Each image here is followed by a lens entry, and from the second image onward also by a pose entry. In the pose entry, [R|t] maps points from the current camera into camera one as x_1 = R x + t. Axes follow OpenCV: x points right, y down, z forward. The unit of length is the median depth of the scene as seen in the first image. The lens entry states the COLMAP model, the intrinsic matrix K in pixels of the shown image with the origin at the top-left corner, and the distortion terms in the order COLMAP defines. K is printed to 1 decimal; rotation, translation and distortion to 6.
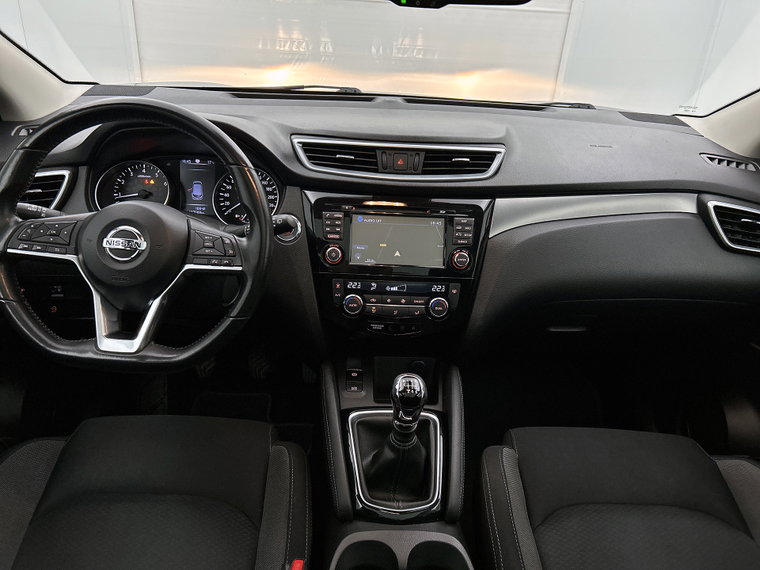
lens RADIAL K [[575.9, 0, 376.3], [0, 575.9, 286.3], [0, 0, 1]] dist [0.142063, -0.257147]
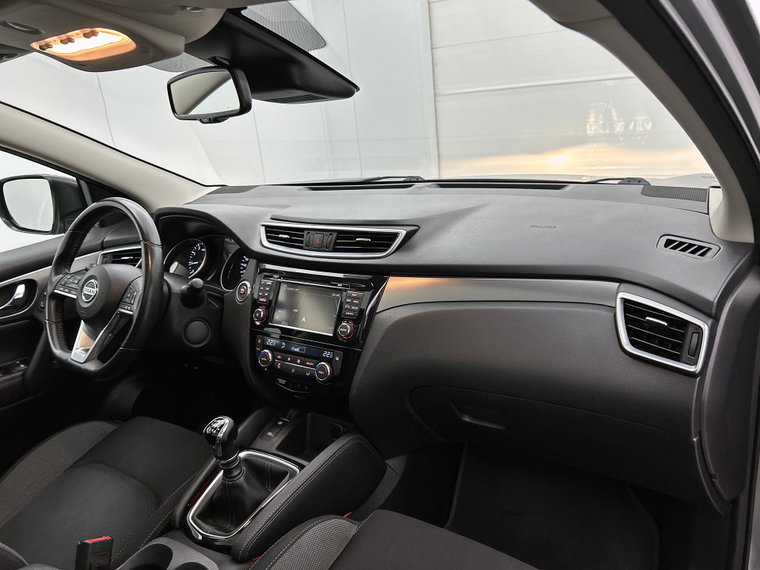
lens RADIAL K [[575.9, 0, 376.3], [0, 575.9, 286.3], [0, 0, 1]] dist [0.142063, -0.257147]
pose [[0.797428, 0.056099, -0.600800, 0.828135], [-0.136749, 0.986565, -0.089386, -0.038185], [0.587714, 0.153438, 0.794386, 0.169743]]
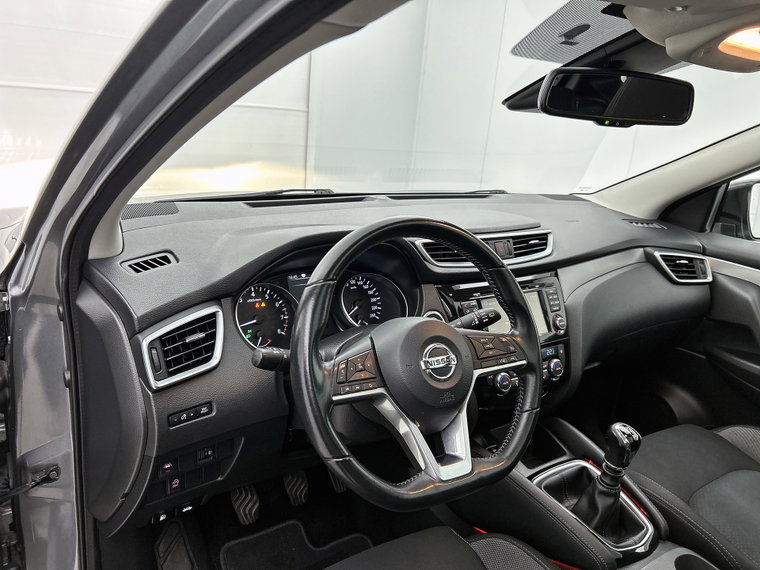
lens RADIAL K [[575.9, 0, 376.3], [0, 575.9, 286.3], [0, 0, 1]] dist [0.142063, -0.257147]
pose [[0.847414, -0.148666, 0.509695, -0.753882], [0.216482, 0.973322, -0.076026, -0.109579], [-0.484794, 0.174765, 0.856990, 0.154965]]
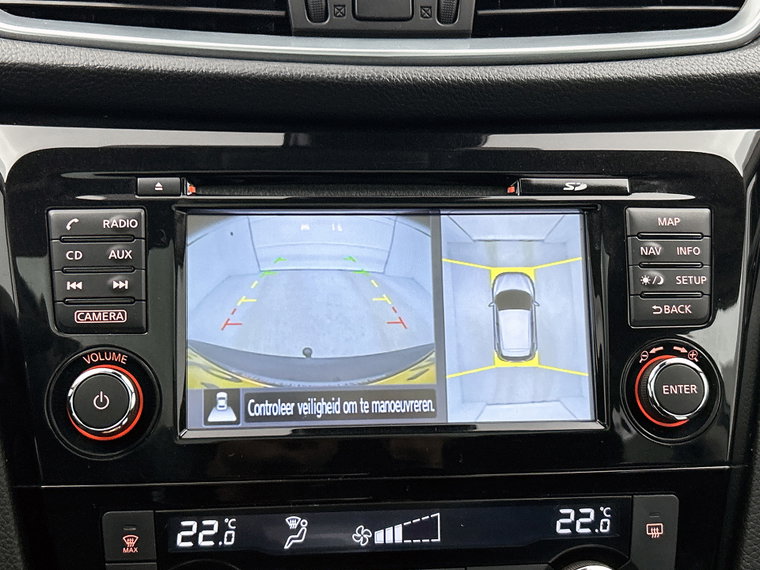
lens RADIAL K [[1114.7, 0, 384.2], [0, 1114.7, 286.2], [0, 0, 1]] dist [0.193534, -0.769720]
pose [[0.997146, -0.052248, 0.054493, 0.010973], [0.056961, 0.994415, -0.088848, -0.052879], [-0.049546, 0.091699, 0.994553, 0.557417]]
